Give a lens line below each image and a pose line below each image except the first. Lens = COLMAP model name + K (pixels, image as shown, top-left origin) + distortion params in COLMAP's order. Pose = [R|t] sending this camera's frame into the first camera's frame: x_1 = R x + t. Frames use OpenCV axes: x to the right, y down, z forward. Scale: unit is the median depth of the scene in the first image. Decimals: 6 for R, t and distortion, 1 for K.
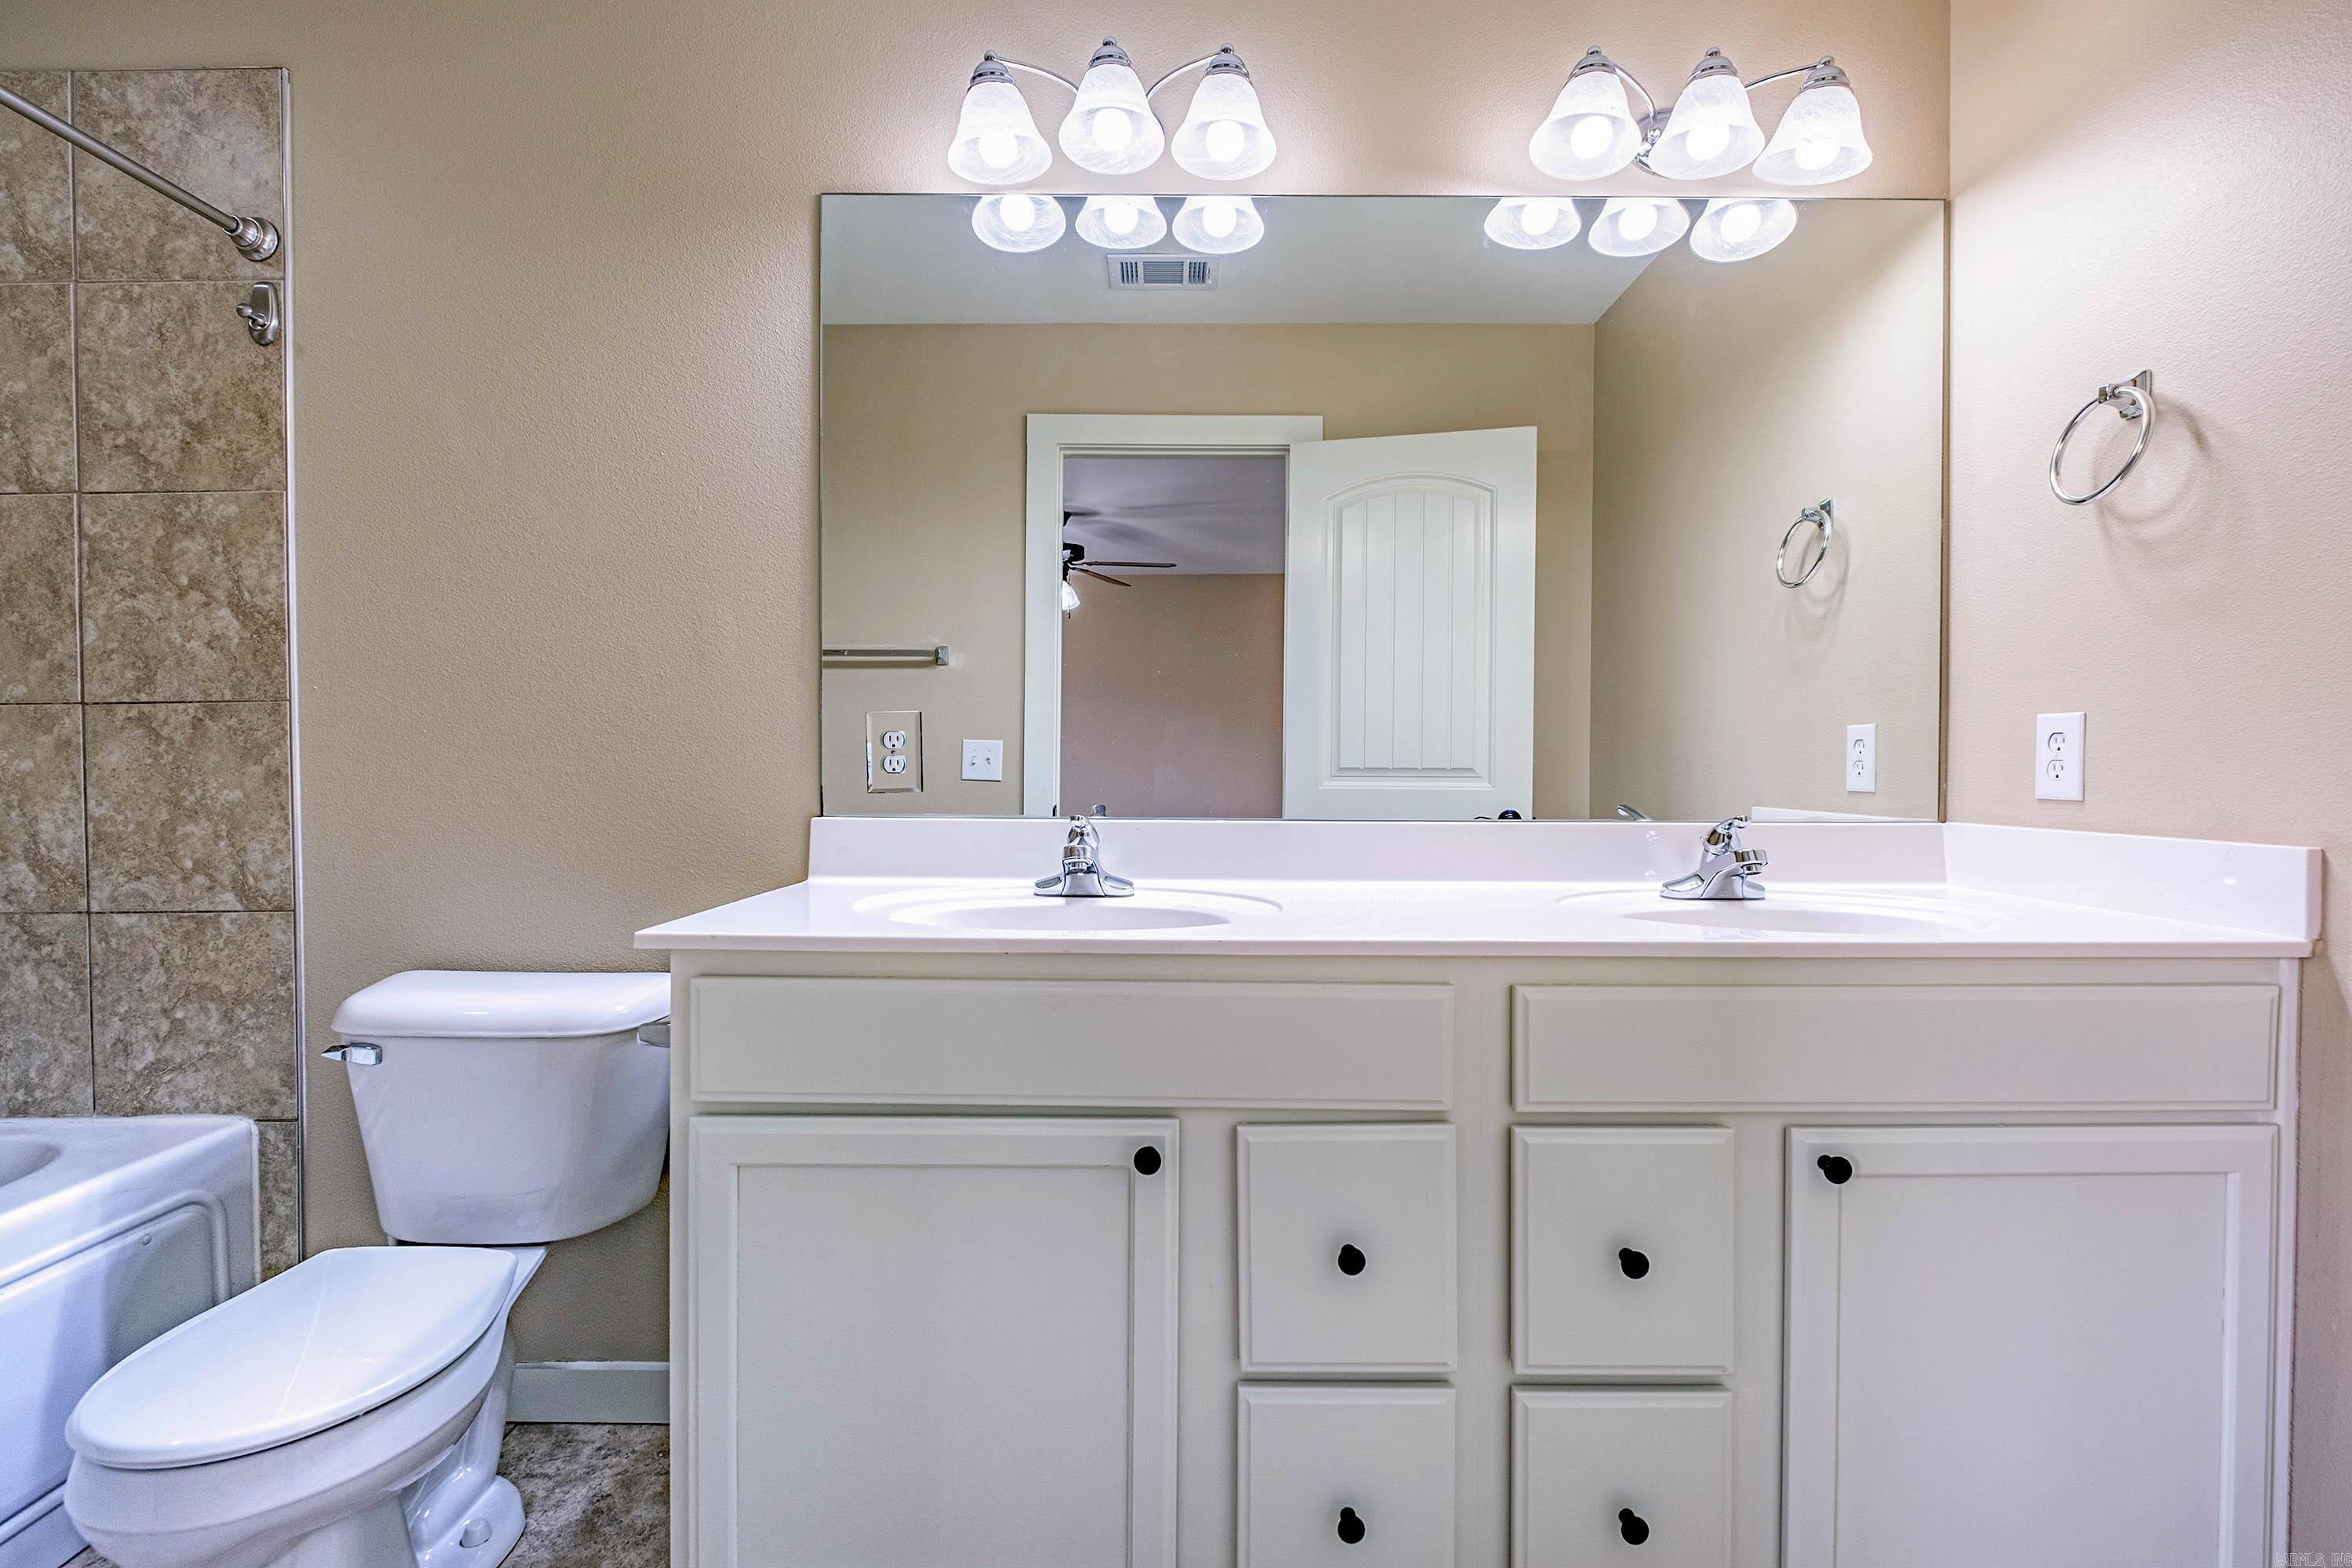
lens RADIAL K [[1016.0, 0, 1179.5], [0, 1016.0, 777.9], [0, 0, 1]] dist [-0.002530, -0.000410]
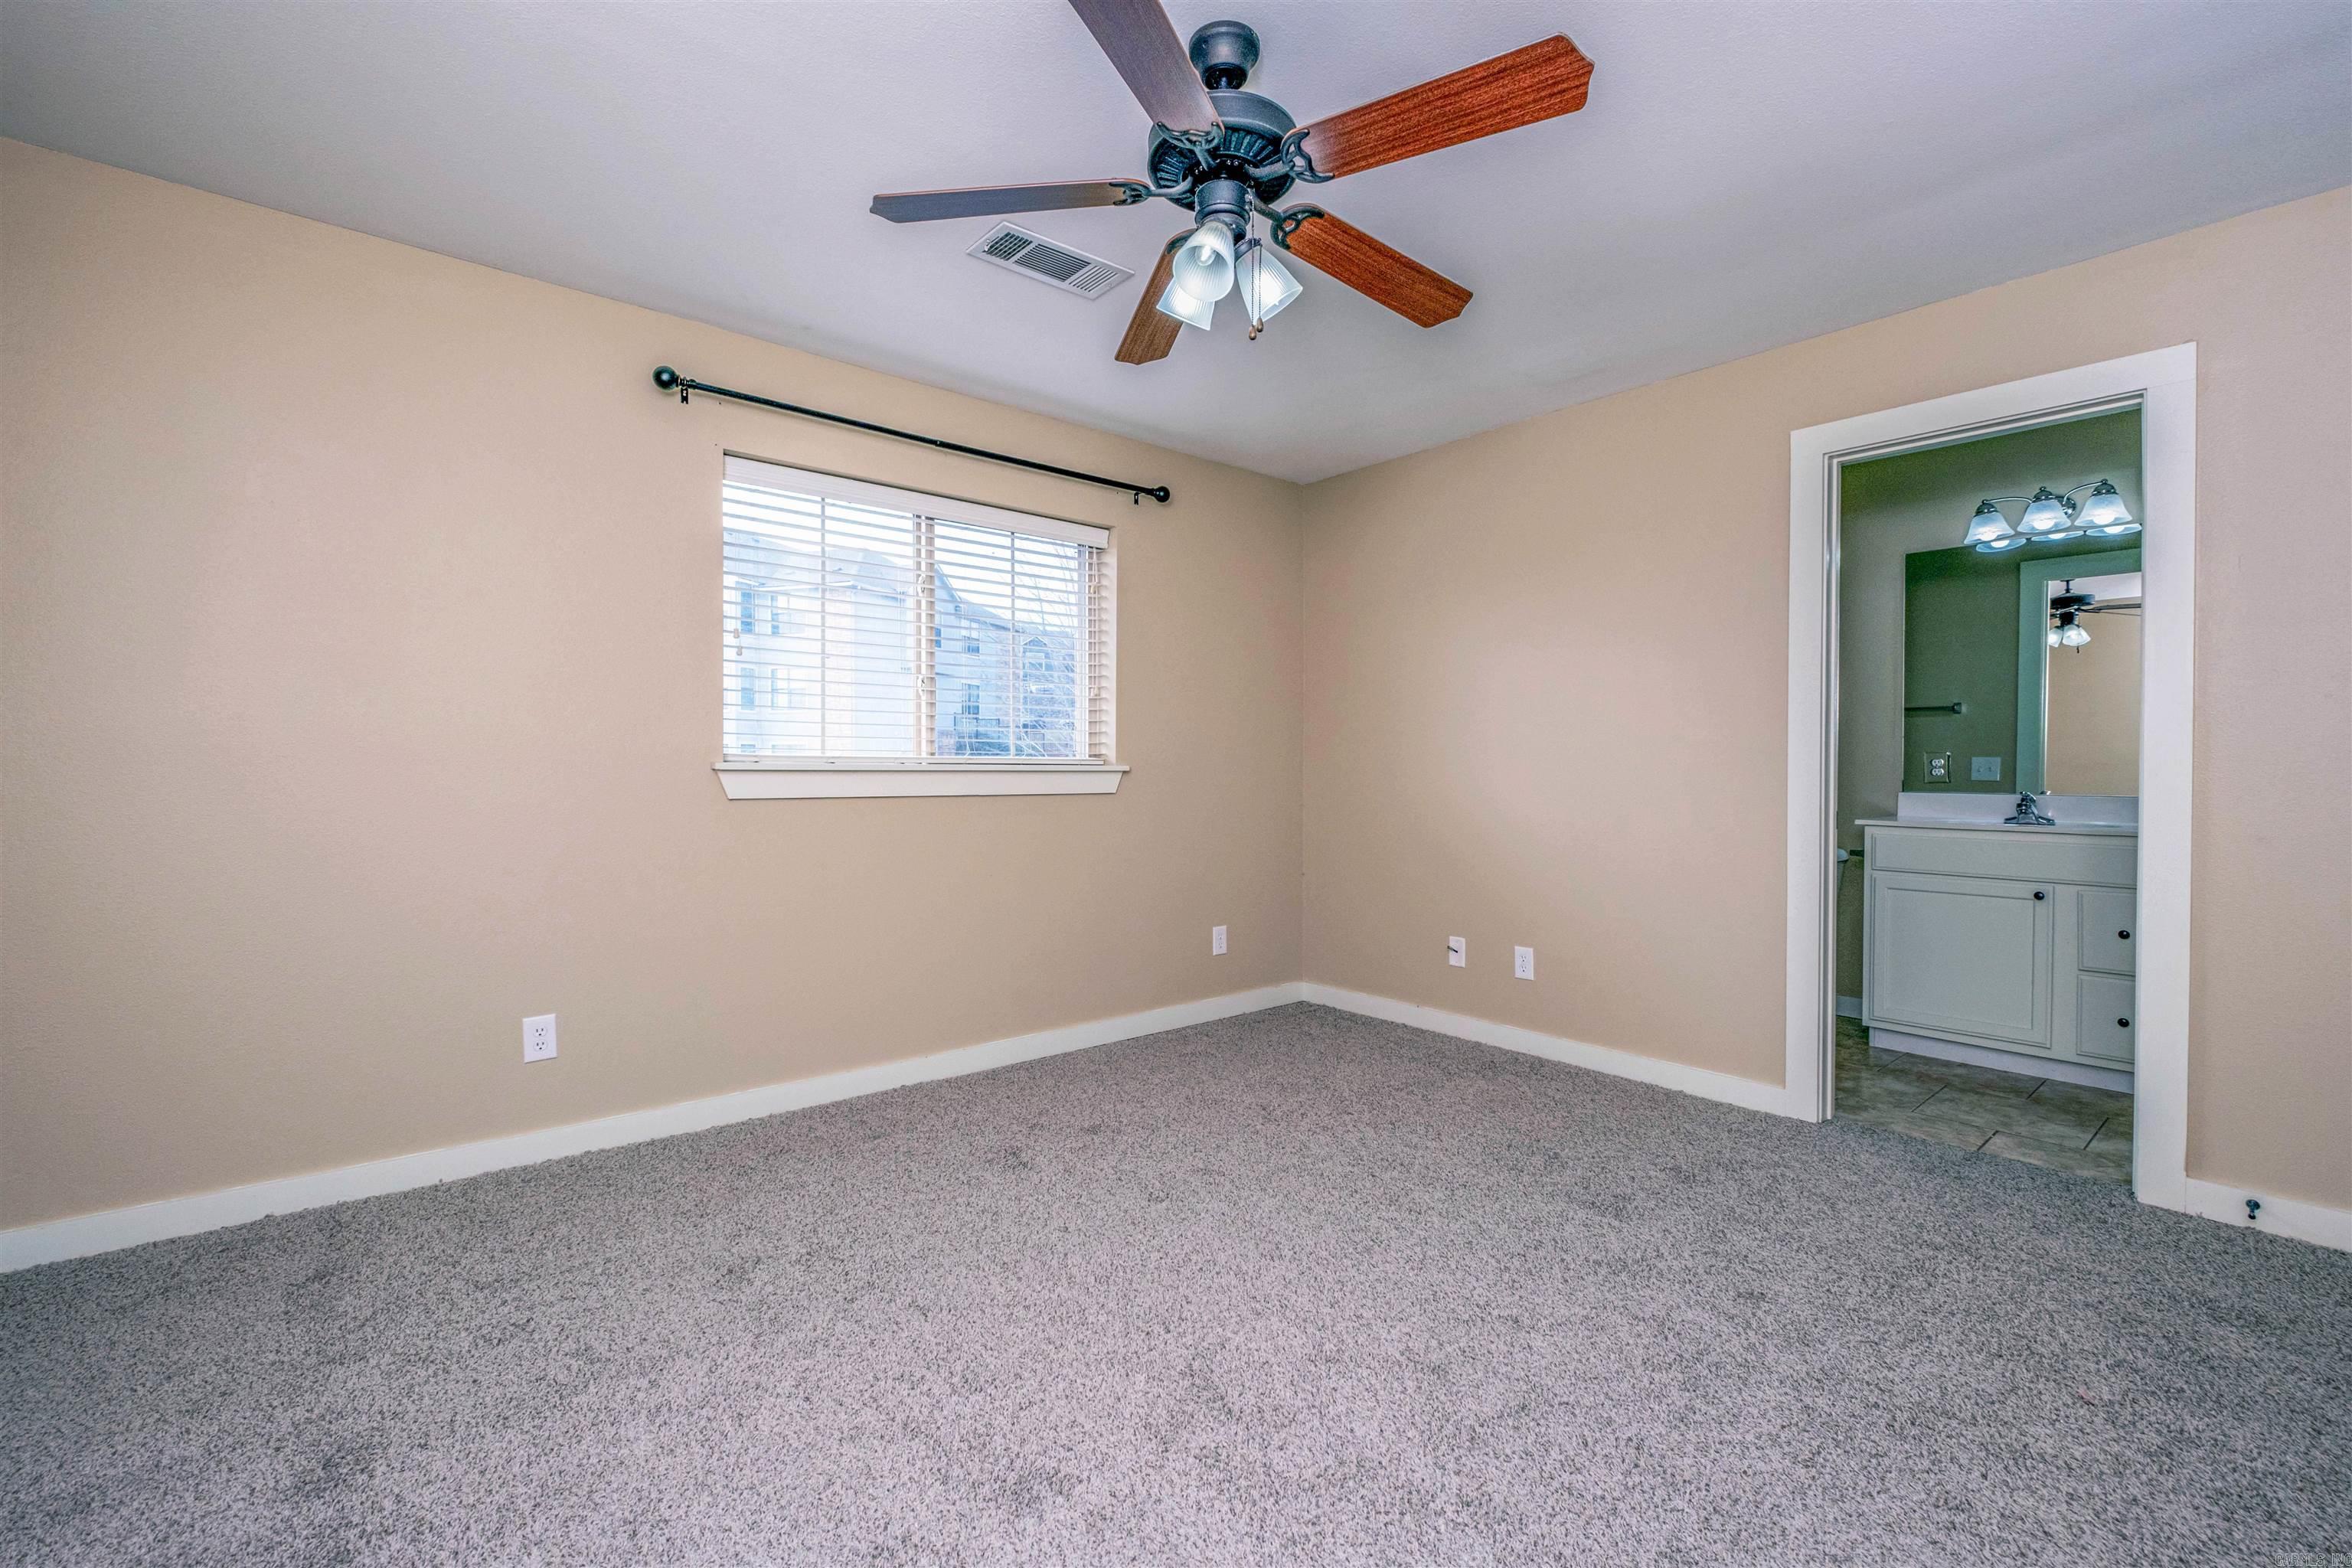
lens RADIAL K [[1016.0, 0, 1176.8], [0, 1016.0, 774.4], [0, 0, 1]] dist [-0.002530, -0.000410]
pose [[0.639946, 0.006434, -0.768393, 0.492781], [-0.010447, 0.999945, -0.000328, 0.012910], [0.768349, 0.008237, 0.639978, -2.274204]]
